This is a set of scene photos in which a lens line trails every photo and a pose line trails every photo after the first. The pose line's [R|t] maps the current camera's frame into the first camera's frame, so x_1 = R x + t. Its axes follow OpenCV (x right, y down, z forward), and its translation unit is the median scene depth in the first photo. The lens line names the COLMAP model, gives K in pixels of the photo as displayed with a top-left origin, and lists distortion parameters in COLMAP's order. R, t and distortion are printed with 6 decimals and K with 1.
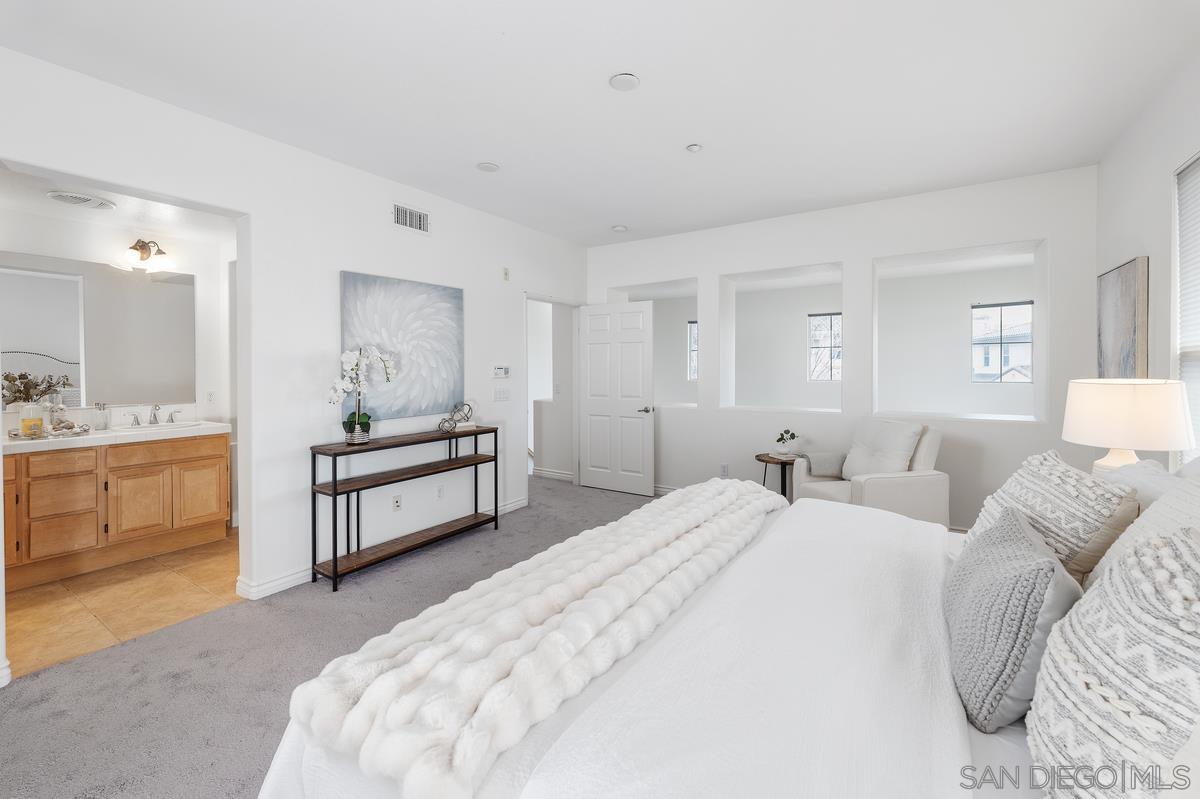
lens RADIAL K [[493.5, 0, 602.8], [0, 493.5, 371.1], [0, 0, 1]] dist [-0.001152, -0.000273]
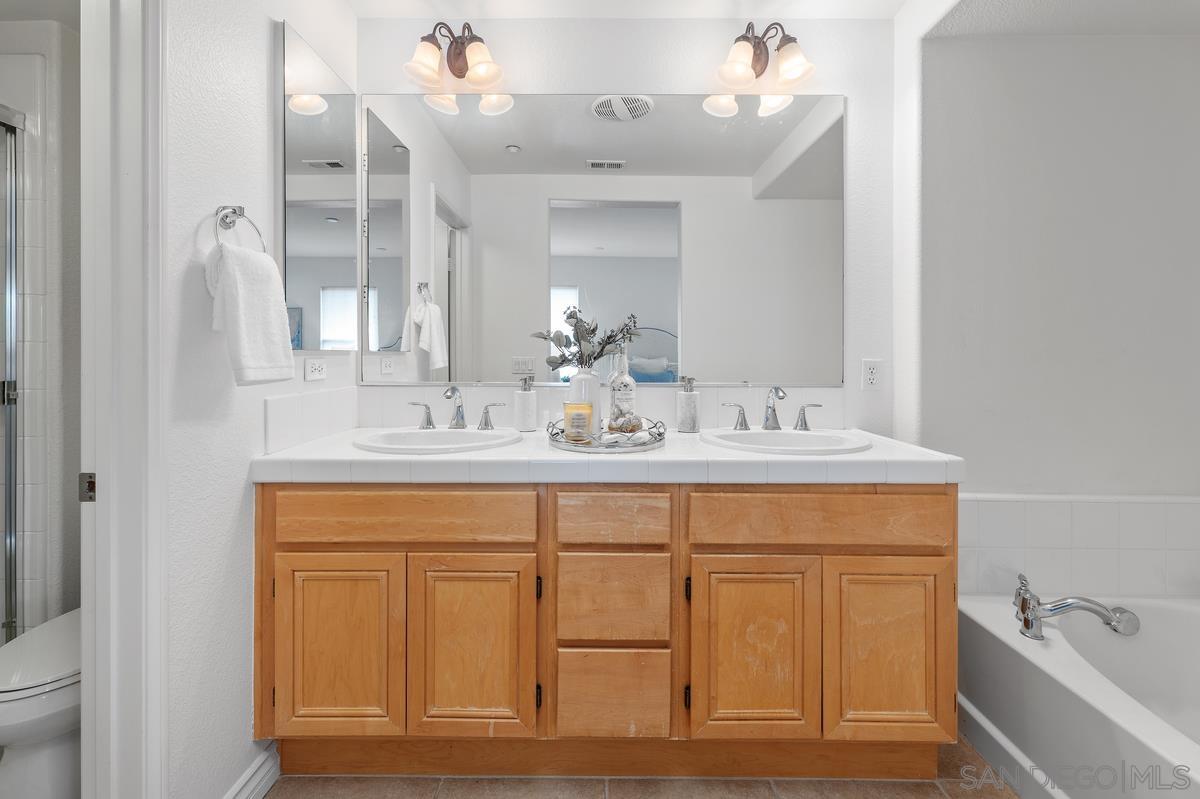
lens RADIAL K [[493.5, 0, 602.8], [0, 493.5, 371.1], [0, 0, 1]] dist [-0.001152, -0.000273]
pose [[0.538011, 0.018138, -0.842742, -0.718849], [-0.007213, 0.999831, 0.016914, 0.055929], [0.842907, -0.003021, 0.538051, 0.734040]]
